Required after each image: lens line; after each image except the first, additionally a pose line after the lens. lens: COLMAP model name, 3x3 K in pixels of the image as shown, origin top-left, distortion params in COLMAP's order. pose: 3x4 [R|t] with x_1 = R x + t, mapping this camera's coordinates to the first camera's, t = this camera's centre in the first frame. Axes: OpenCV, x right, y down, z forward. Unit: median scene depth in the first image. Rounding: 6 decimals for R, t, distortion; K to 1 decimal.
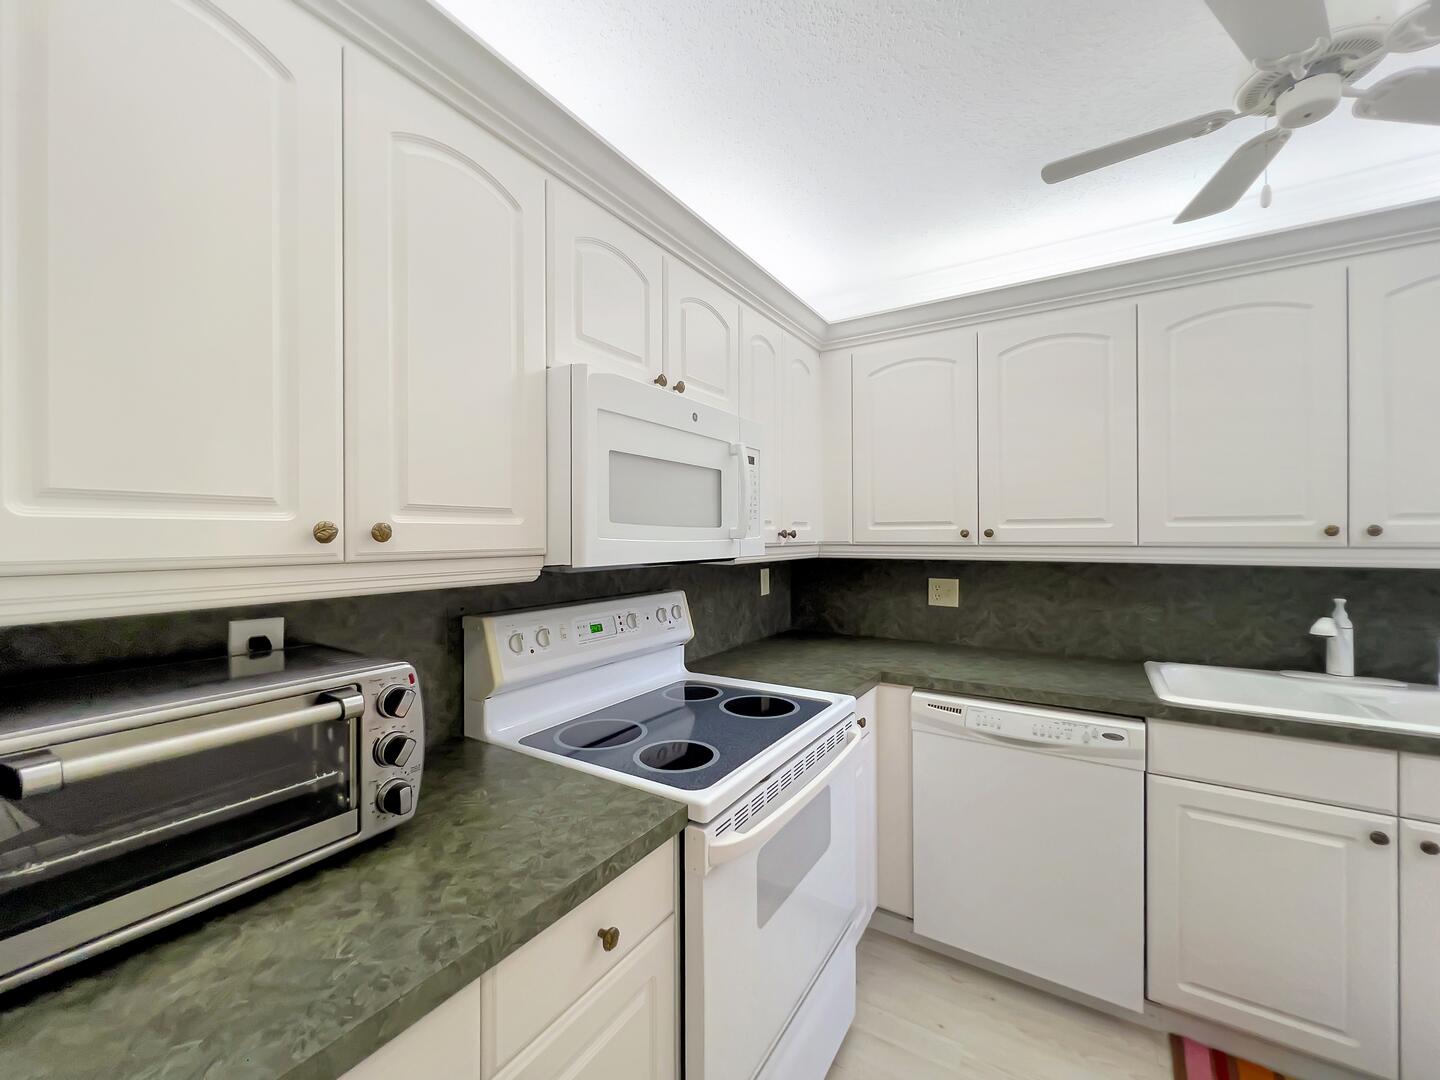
lens RADIAL K [[579.9, 0, 714.9], [0, 579.9, 536.6], [0, 0, 1]] dist [-0.001404, -0.000024]
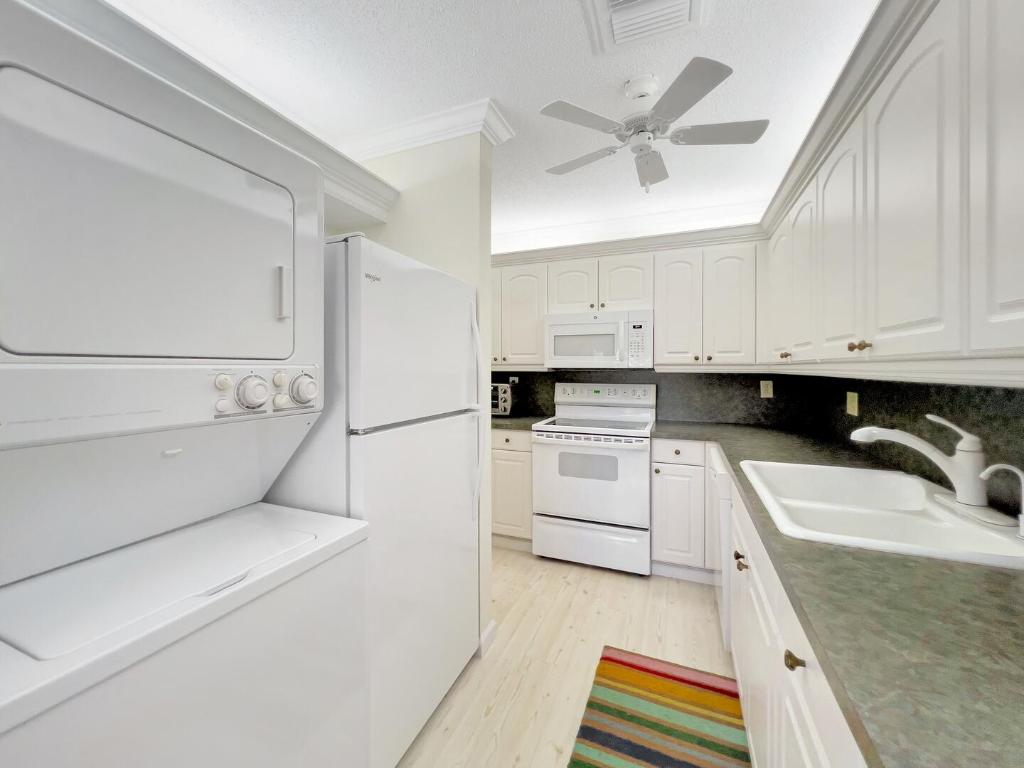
lens RADIAL K [[412.4, 0, 508.4], [0, 412.4, 381.6], [0, 0, 1]] dist [-0.001404, -0.000024]
pose [[0.176128, 0.038982, -0.983595, 1.747971], [-0.000208, 0.999217, 0.039564, 0.024749], [0.984367, -0.006763, 0.175998, 0.199732]]
